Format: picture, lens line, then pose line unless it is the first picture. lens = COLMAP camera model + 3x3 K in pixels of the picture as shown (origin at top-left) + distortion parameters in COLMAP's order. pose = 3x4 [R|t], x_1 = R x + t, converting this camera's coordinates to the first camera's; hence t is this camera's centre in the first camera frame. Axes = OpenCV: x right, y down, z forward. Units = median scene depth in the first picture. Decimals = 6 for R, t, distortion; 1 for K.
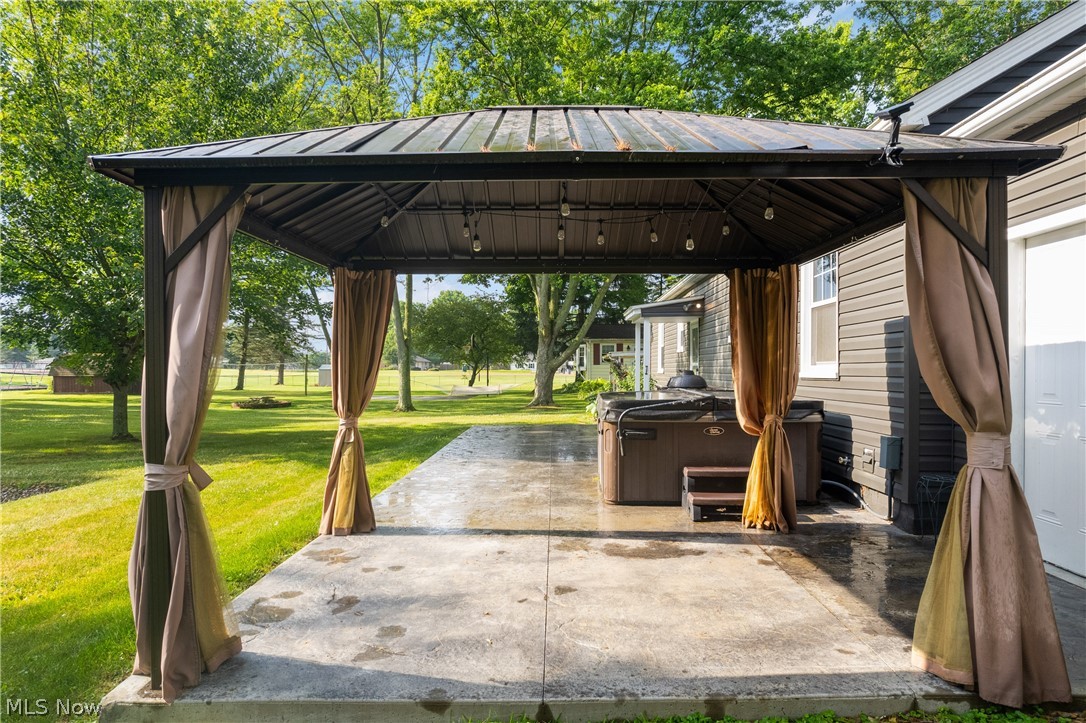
lens RADIAL K [[681.7, 0, 547.1], [0, 681.7, 364.1], [0, 0, 1]] dist [-0.021386, 0.000497]
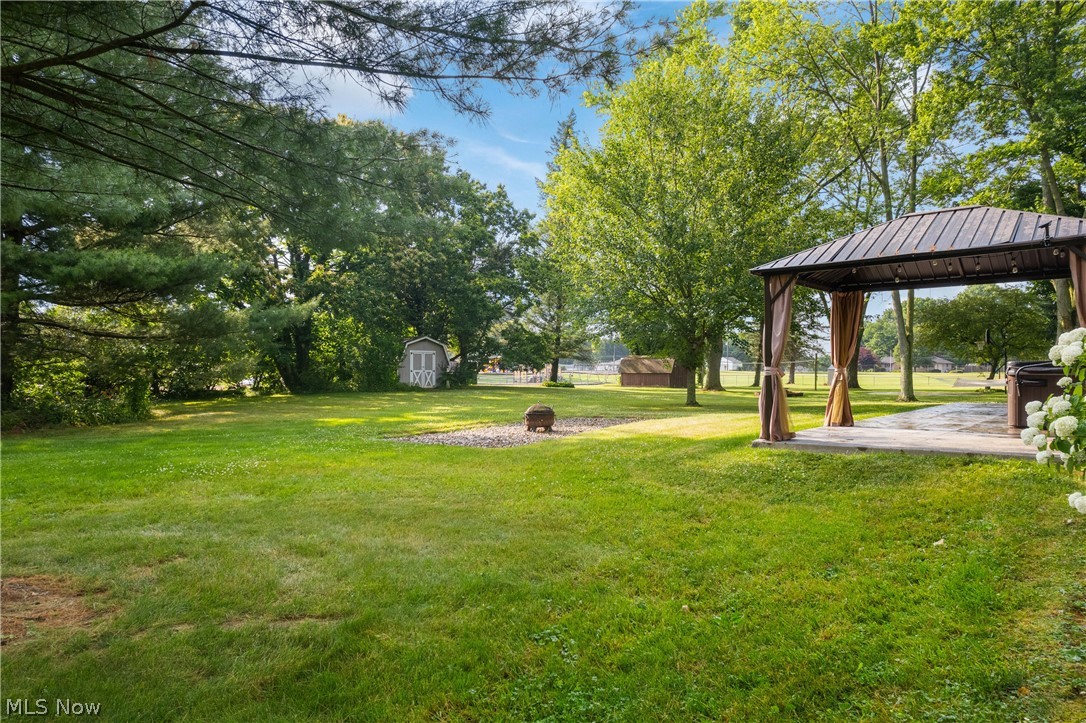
lens RADIAL K [[681.7, 0, 548.2], [0, 681.7, 367.3], [0, 0, 1]] dist [-0.021386, 0.000497]
pose [[0.754924, -0.000837, -0.655811, 0.082602], [0.000177, 0.999999, -0.001073, 0.018418], [0.655812, 0.000694, 0.754924, -0.236818]]
